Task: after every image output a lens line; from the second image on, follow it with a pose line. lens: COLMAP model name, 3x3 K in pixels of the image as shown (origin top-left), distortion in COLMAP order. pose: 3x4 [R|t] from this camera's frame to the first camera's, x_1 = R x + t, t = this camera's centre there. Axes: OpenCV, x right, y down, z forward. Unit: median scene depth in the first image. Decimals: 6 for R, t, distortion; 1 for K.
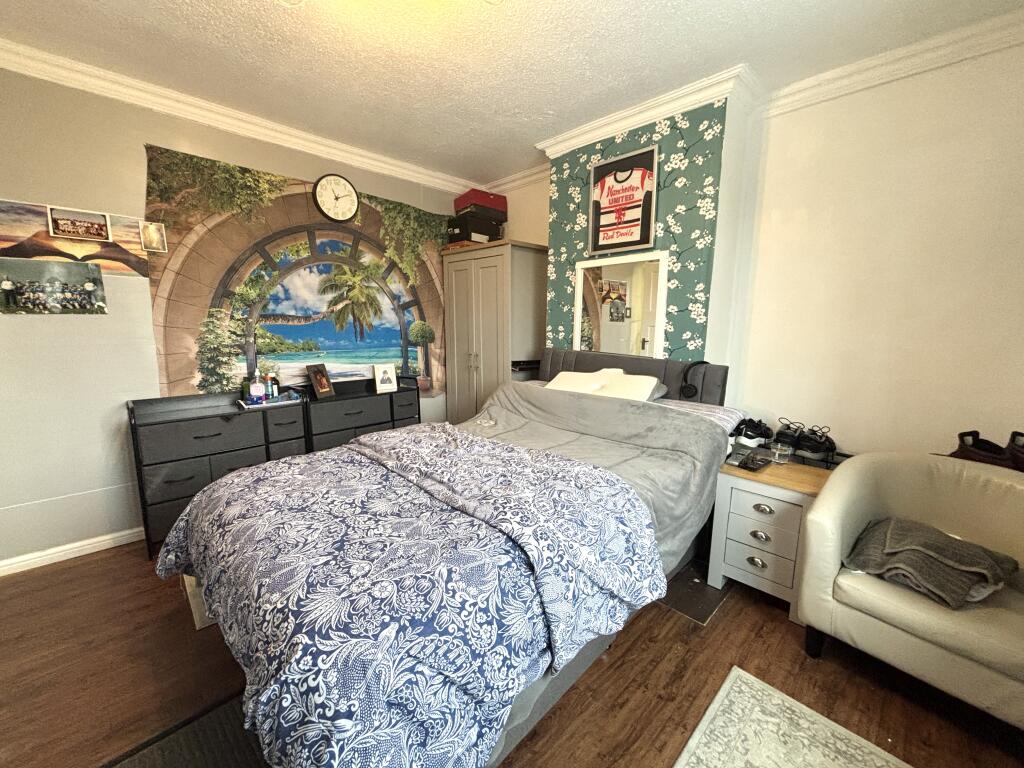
lens RADIAL K [[410.8, 0, 515.8], [0, 410.8, 381.5], [0, 0, 1]] dist [-0.003536, 0.000683]
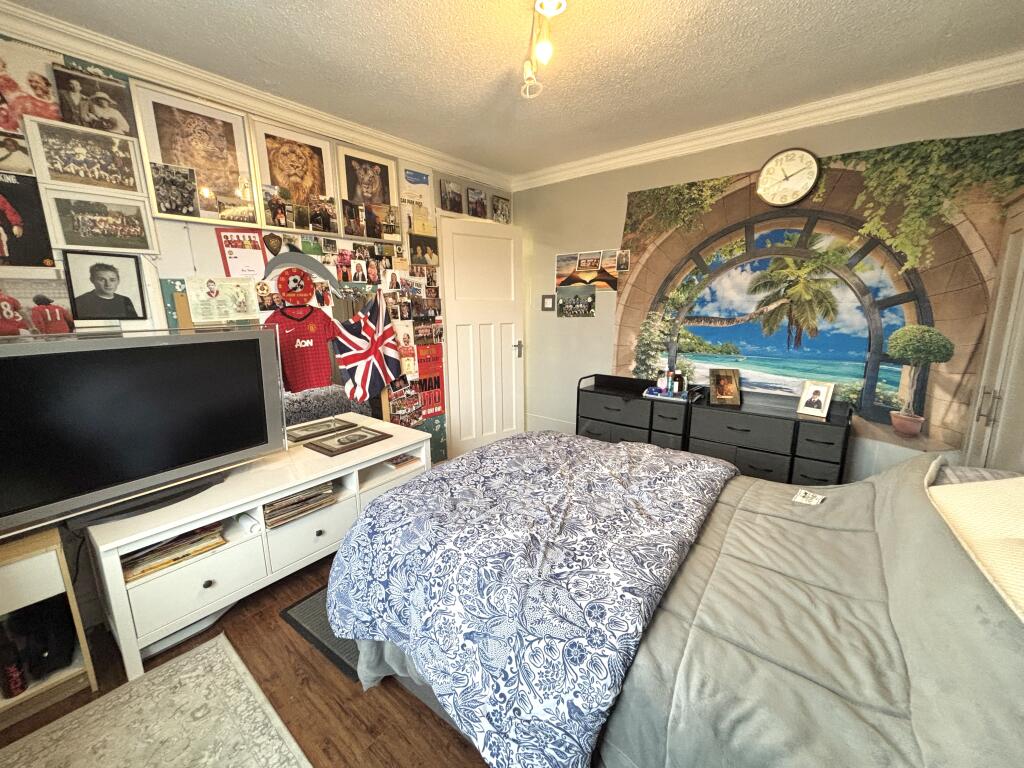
lens RADIAL K [[410.8, 0, 512.7], [0, 410.8, 387.1], [0, 0, 1]] dist [-0.003536, 0.000683]
pose [[0.107729, 0.187338, -0.976370, 0.379534], [-0.137185, 0.975492, 0.172033, -0.090995], [0.984670, 0.115410, 0.130788, 0.368099]]
